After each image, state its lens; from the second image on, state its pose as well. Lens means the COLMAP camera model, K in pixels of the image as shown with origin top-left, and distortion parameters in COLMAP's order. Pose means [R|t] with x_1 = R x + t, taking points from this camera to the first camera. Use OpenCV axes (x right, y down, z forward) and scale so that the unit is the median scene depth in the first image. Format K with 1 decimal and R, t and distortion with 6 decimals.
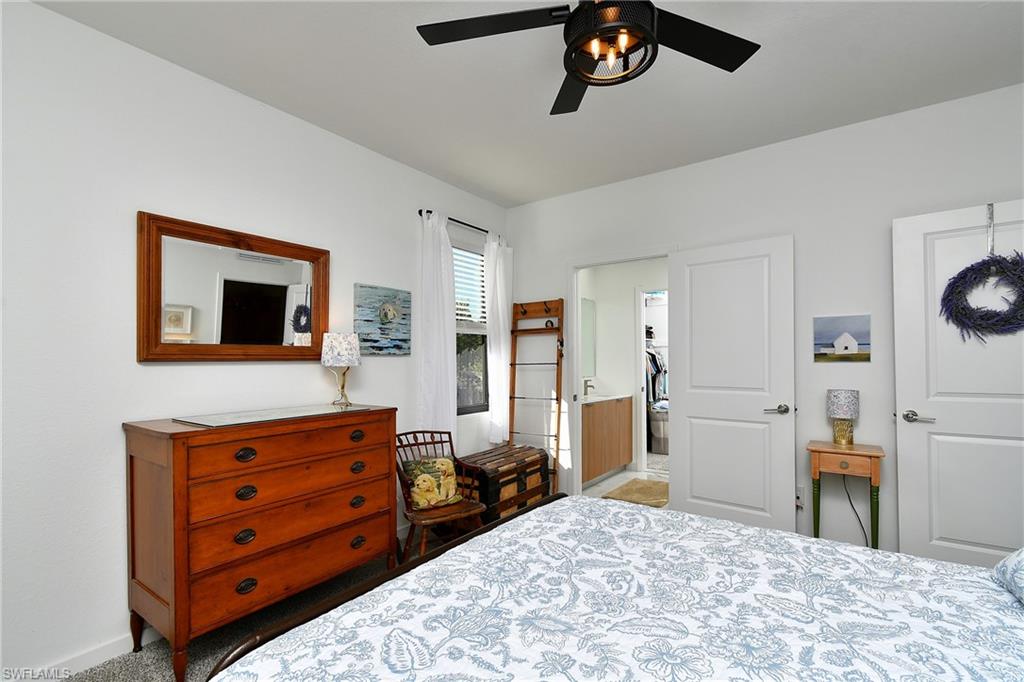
lens RADIAL K [[463.8, 0, 514.6], [0, 463.8, 357.0], [0, 0, 1]] dist [-0.000014, -0.000178]
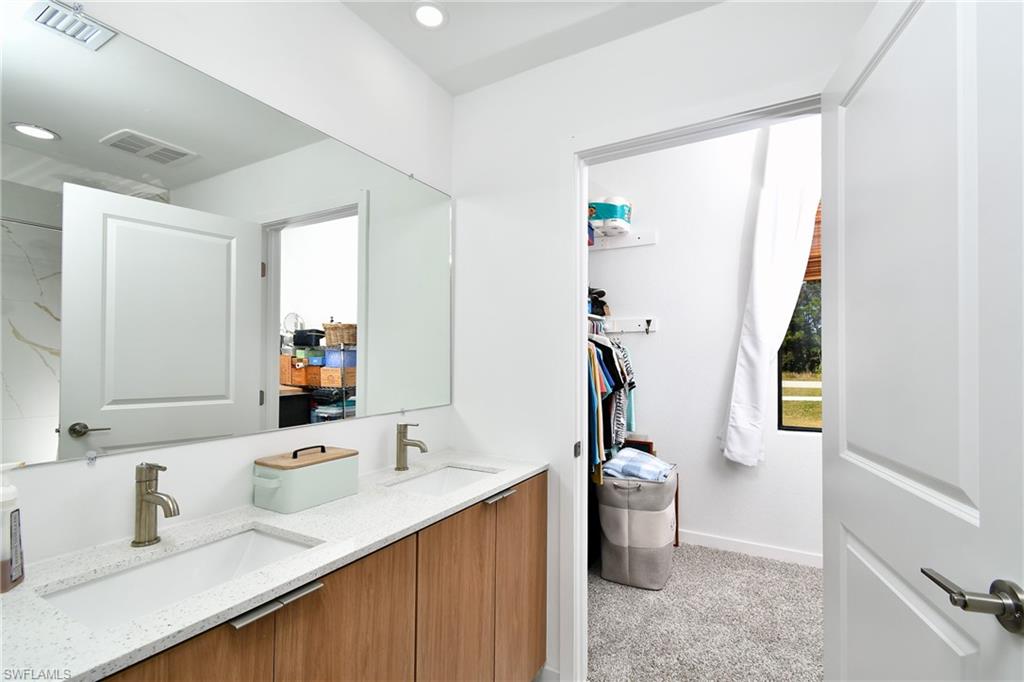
lens RADIAL K [[447.0, 0, 510.9], [0, 447.0, 343.1], [0, 0, 1]] dist [-0.001177, -0.000854]
pose [[0.996153, 0.012331, 0.086763, 0.173845], [-0.010584, 0.999732, -0.020571, -0.000127], [-0.086993, 0.019574, 0.996017, 0.593763]]
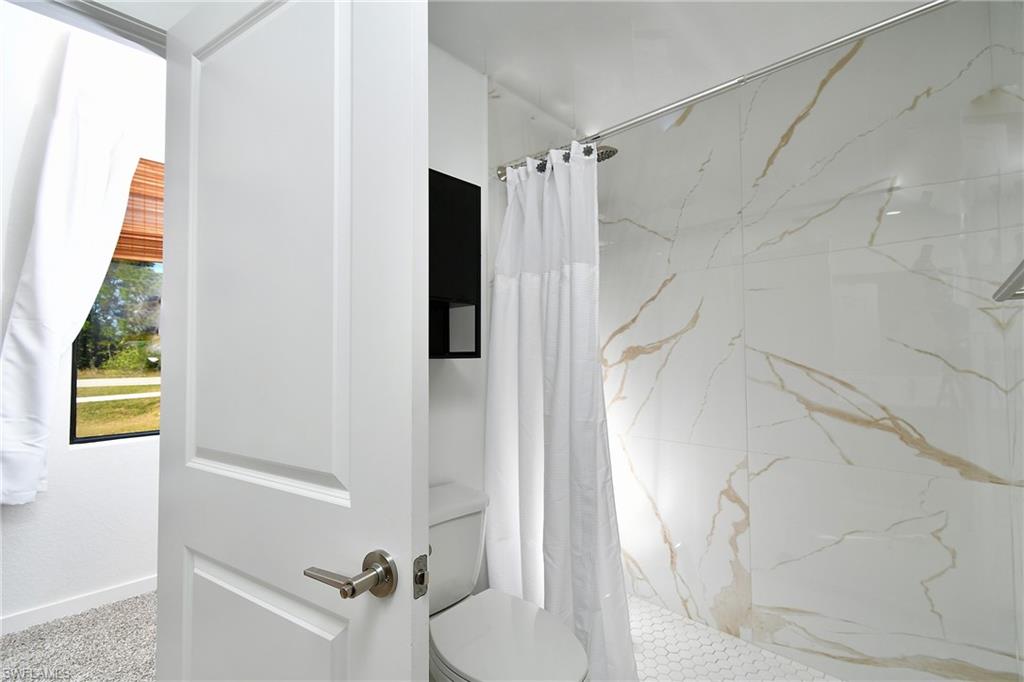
lens RADIAL K [[447.0, 0, 510.9], [0, 447.0, 343.1], [0, 0, 1]] dist [-0.001177, -0.000854]
pose [[0.144571, 0.030698, 0.989018, 0.184774], [-0.015345, 0.999468, -0.028779, 0.001271], [-0.989375, -0.011016, 0.144965, 0.624404]]
